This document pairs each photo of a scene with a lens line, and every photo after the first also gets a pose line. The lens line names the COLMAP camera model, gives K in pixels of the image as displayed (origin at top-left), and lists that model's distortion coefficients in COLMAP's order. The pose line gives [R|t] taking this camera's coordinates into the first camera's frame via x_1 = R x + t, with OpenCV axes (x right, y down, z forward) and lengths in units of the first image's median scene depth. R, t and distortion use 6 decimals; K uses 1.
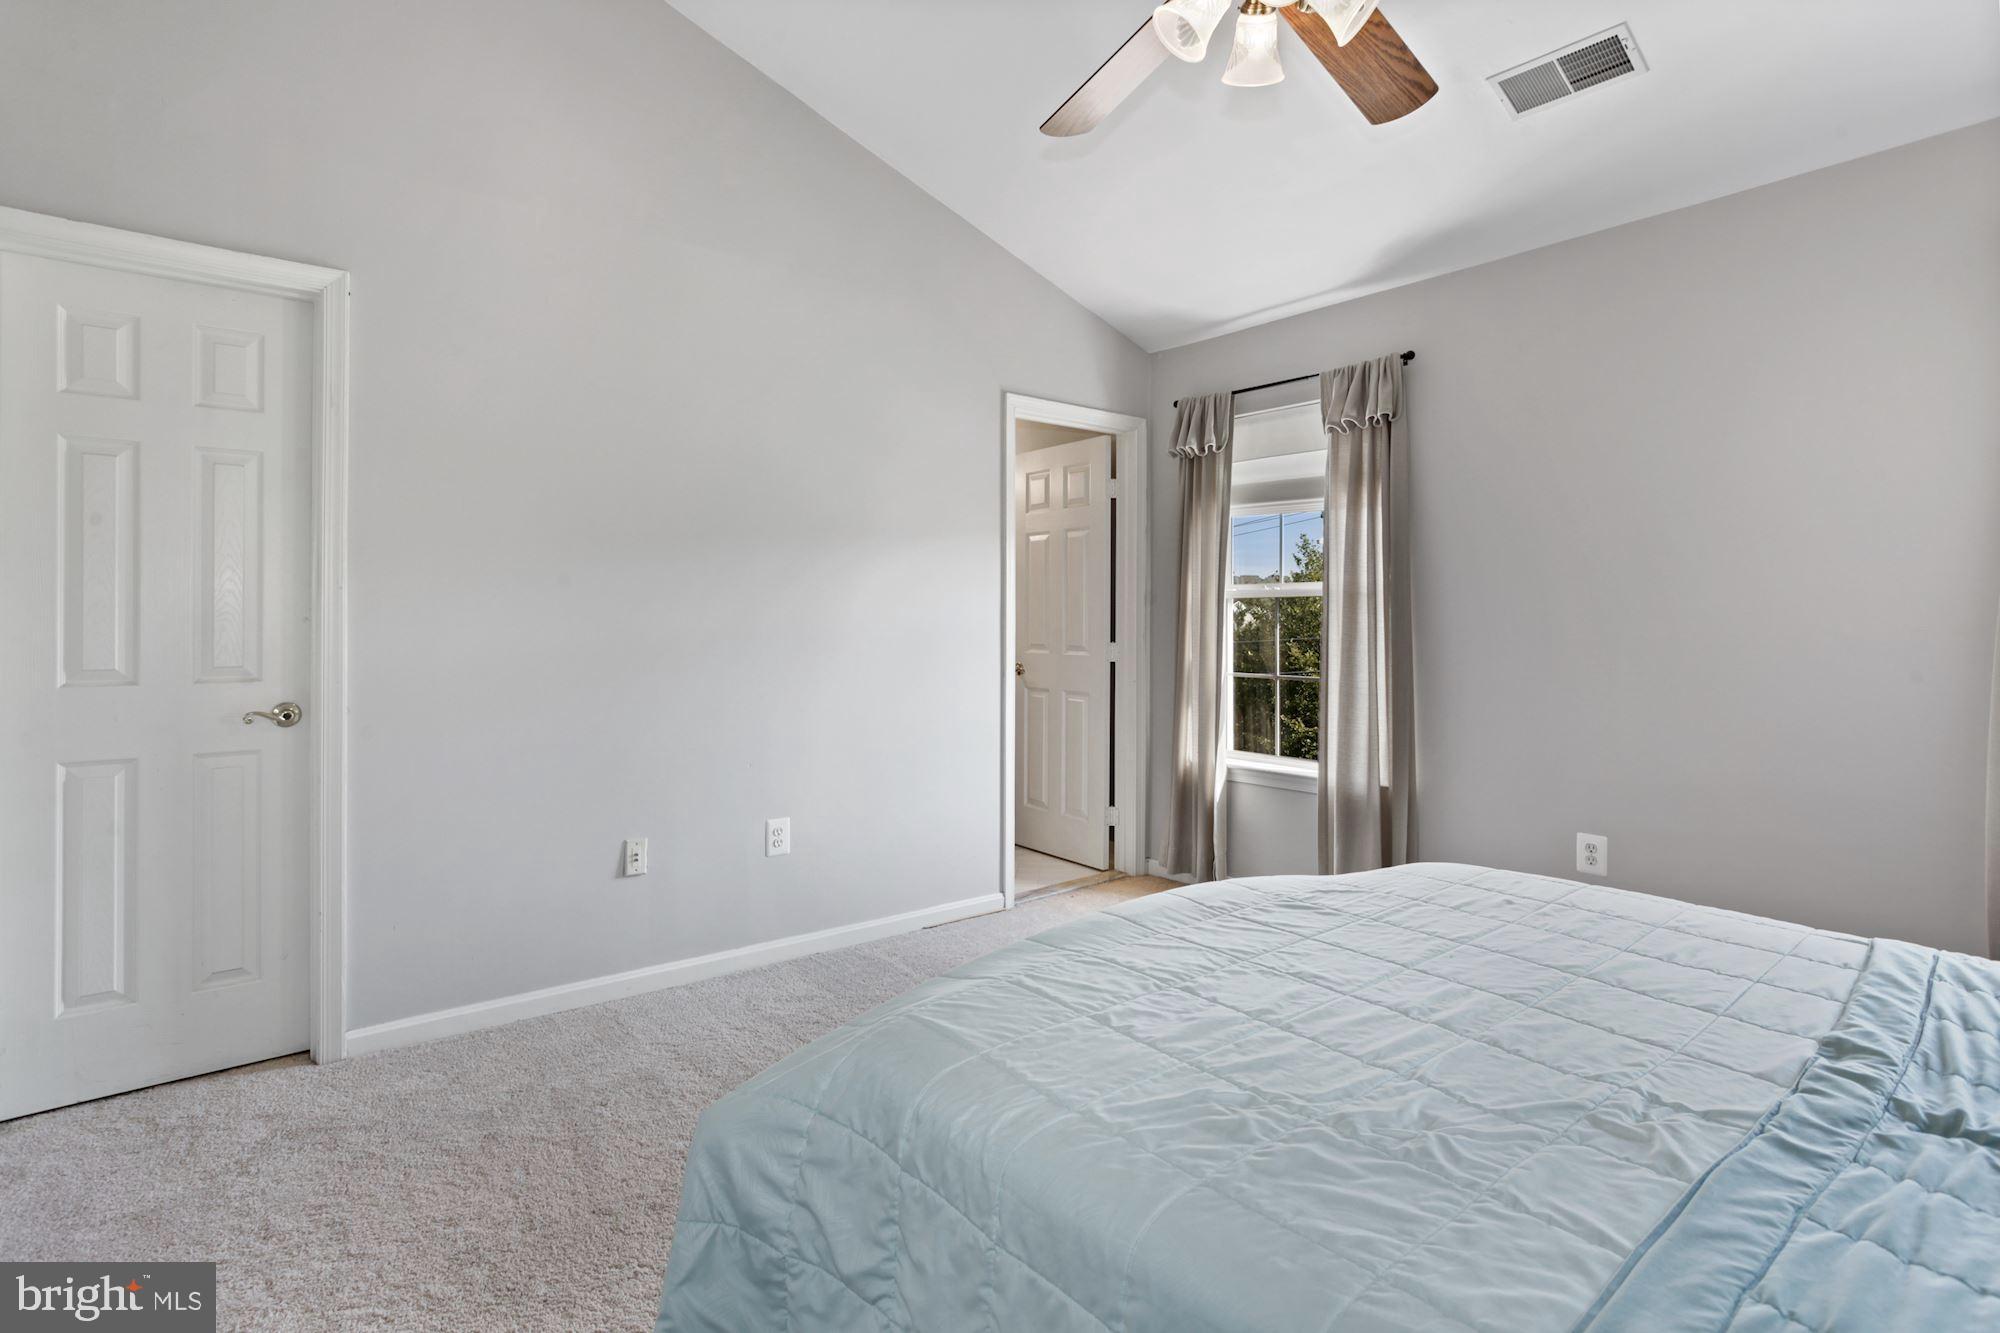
lens RADIAL K [[988.6, 0, 1002.6], [0, 988.6, 603.6], [0, 0, 1]] dist [-0.035085, 0.026154]
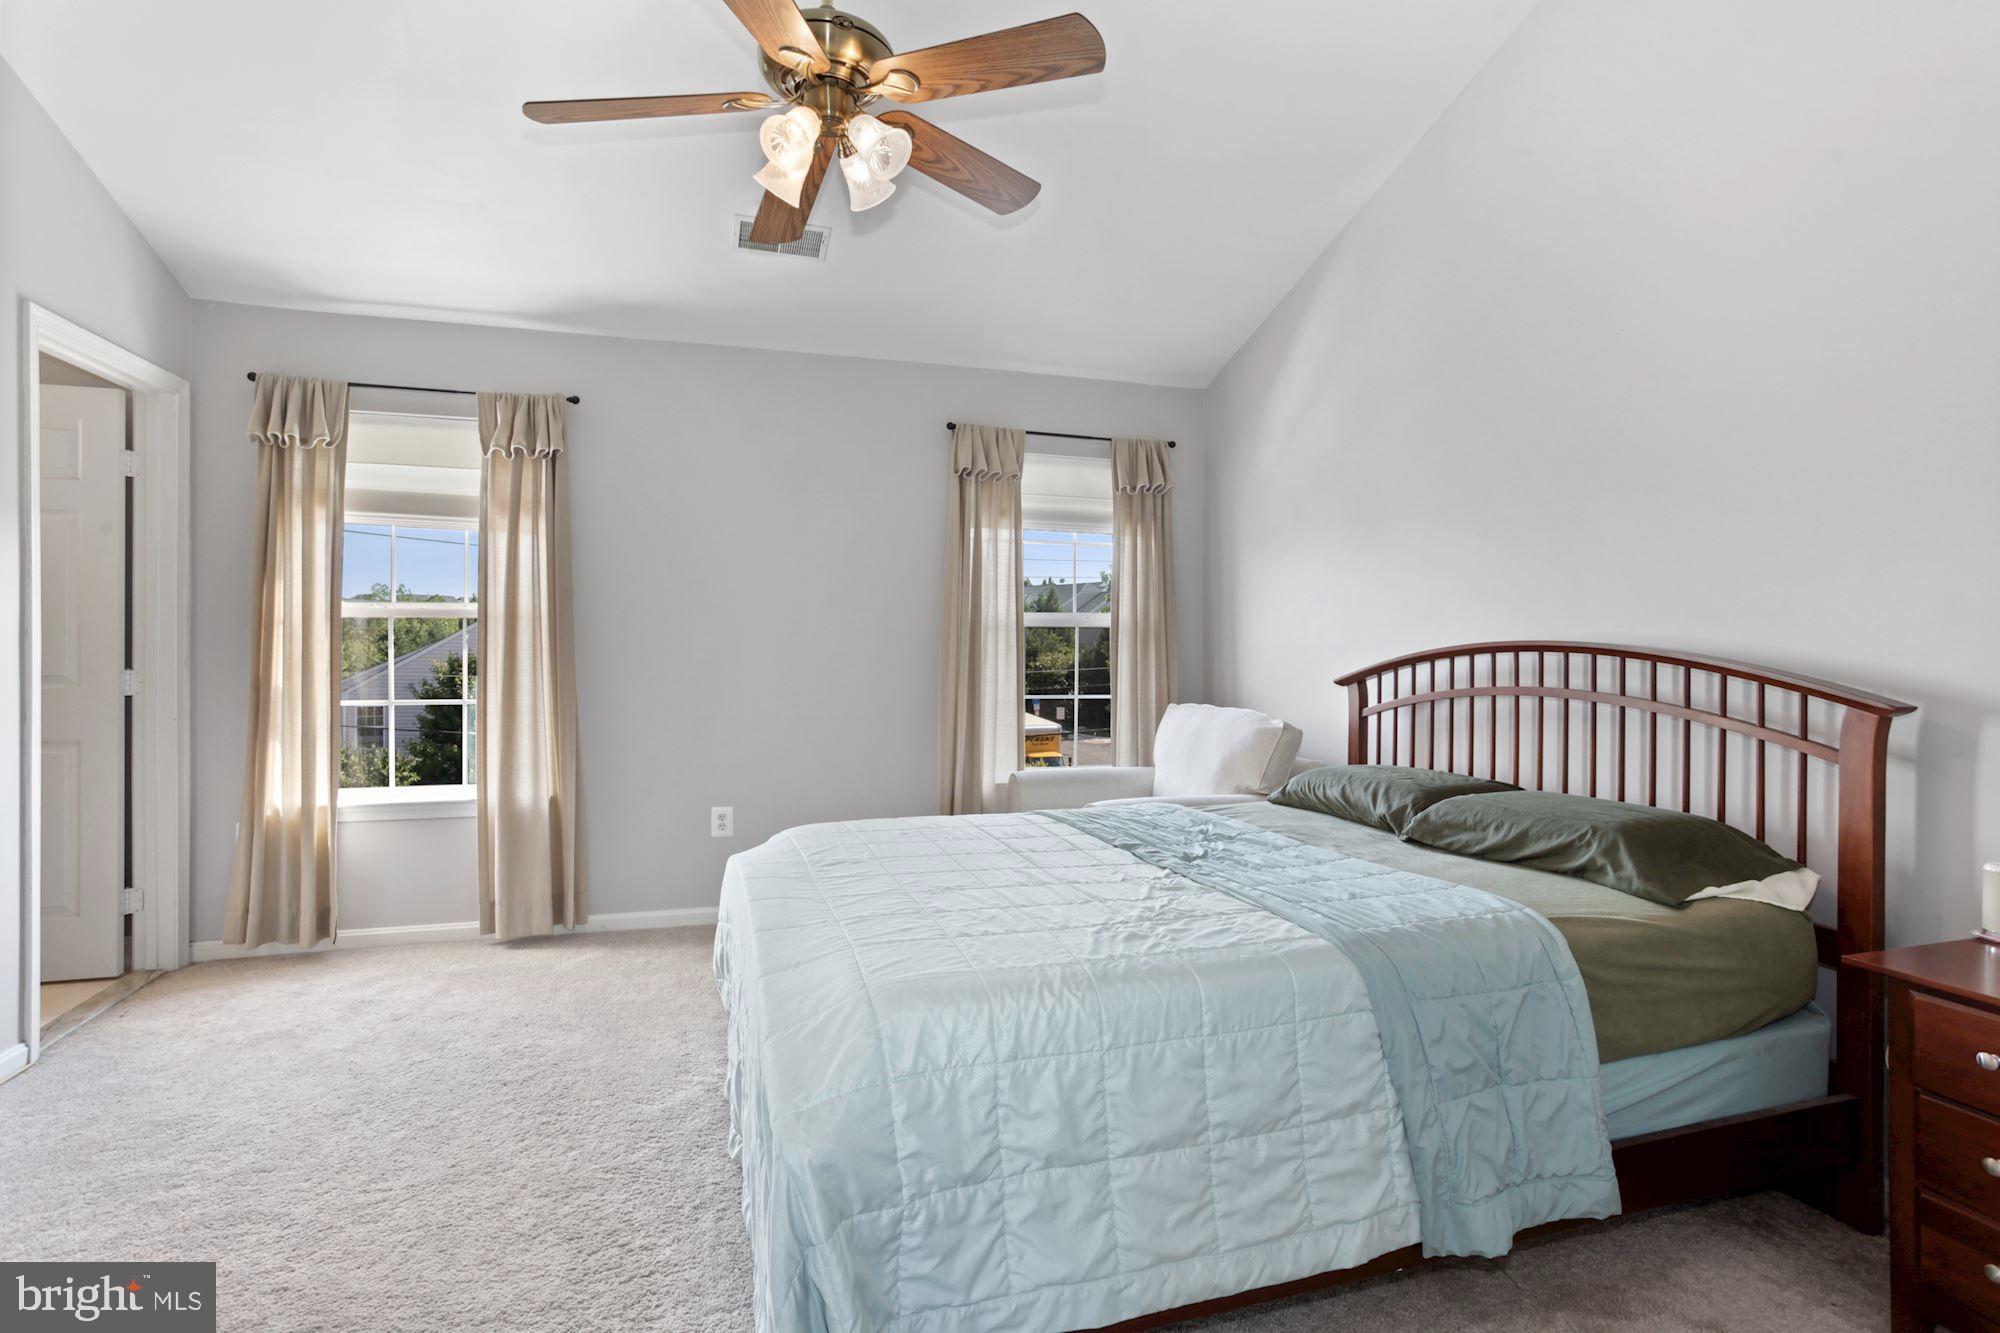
lens RADIAL K [[971.1, 0, 990.4], [0, 971.1, 651.4], [0, 0, 1]] dist [-0.065593, 0.049043]
pose [[0.386546, -0.007326, 0.922241, -0.354718], [-0.019747, 0.999673, 0.016218, 0.000858], [-0.922059, -0.024480, 0.386275, 0.142304]]
